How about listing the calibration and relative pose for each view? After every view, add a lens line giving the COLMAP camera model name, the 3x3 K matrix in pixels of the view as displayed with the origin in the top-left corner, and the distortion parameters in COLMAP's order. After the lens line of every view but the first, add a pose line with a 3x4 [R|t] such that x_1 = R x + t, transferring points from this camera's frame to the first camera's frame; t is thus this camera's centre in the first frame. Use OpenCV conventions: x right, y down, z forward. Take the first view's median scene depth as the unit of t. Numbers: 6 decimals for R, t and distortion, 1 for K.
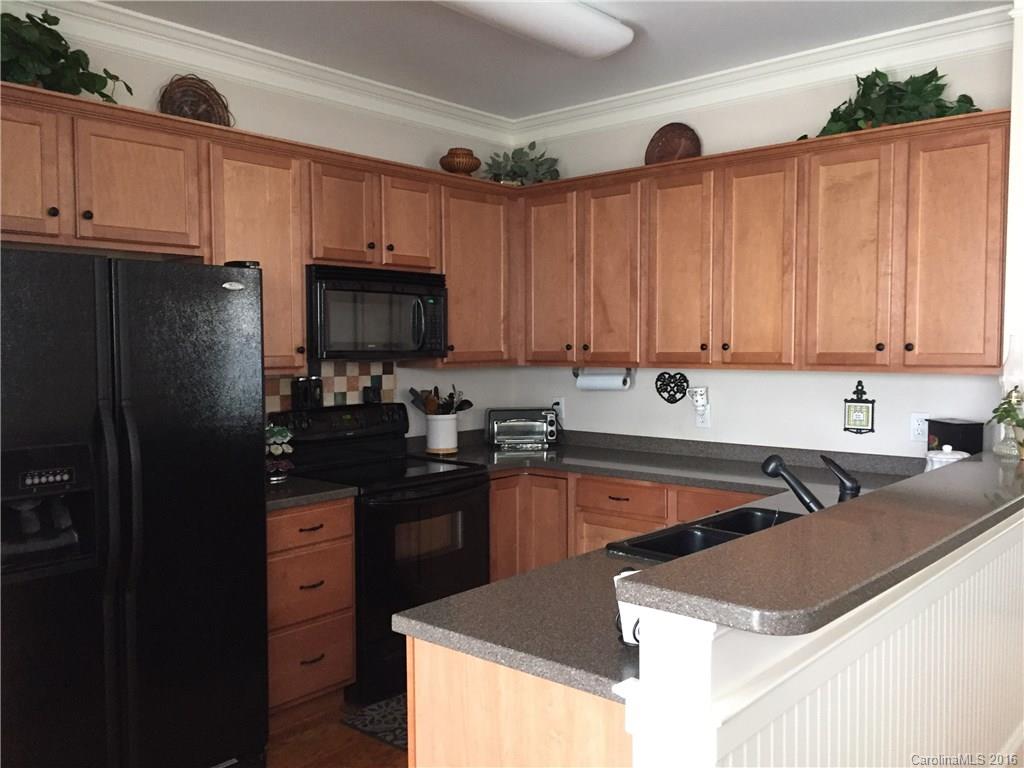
lens RADIAL K [[870.0, 0, 510.8], [0, 870.0, 387.0], [0, 0, 1]] dist [0.067838, -0.096289]
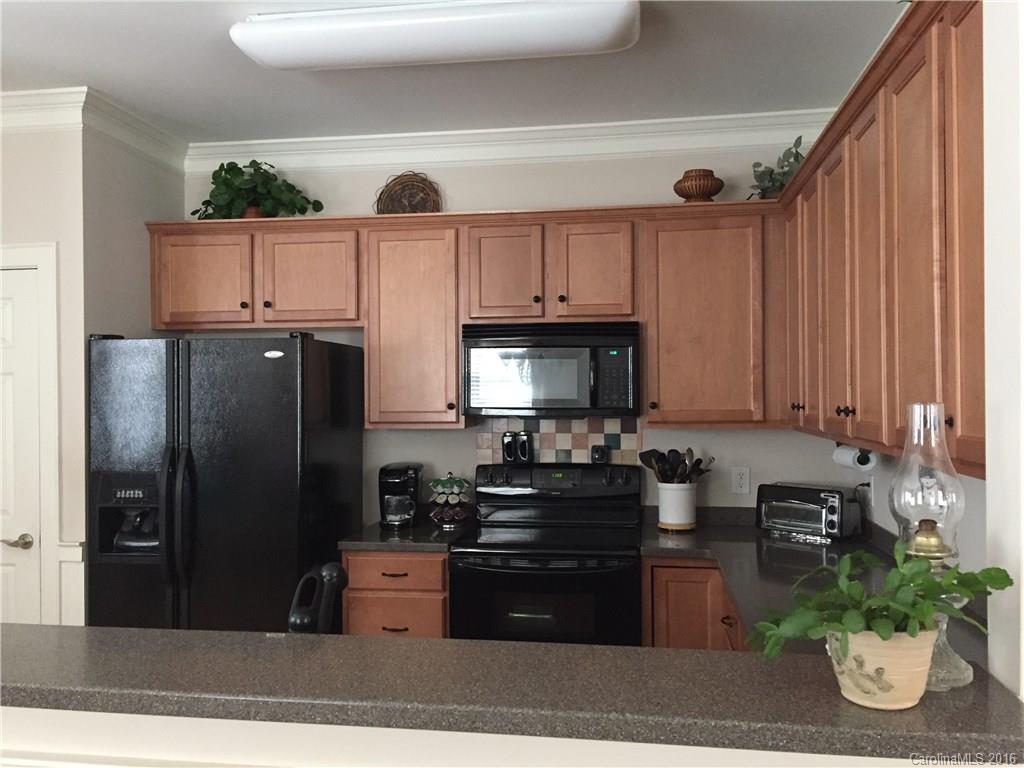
lens RADIAL K [[870.0, 0, 511.6], [0, 870.0, 380.9], [0, 0, 1]] dist [0.067838, -0.096289]
pose [[0.546073, -0.008266, -0.837697, 0.572777], [-0.042651, 0.998380, -0.037655, -0.030311], [0.836651, 0.056291, 0.544836, 0.407745]]
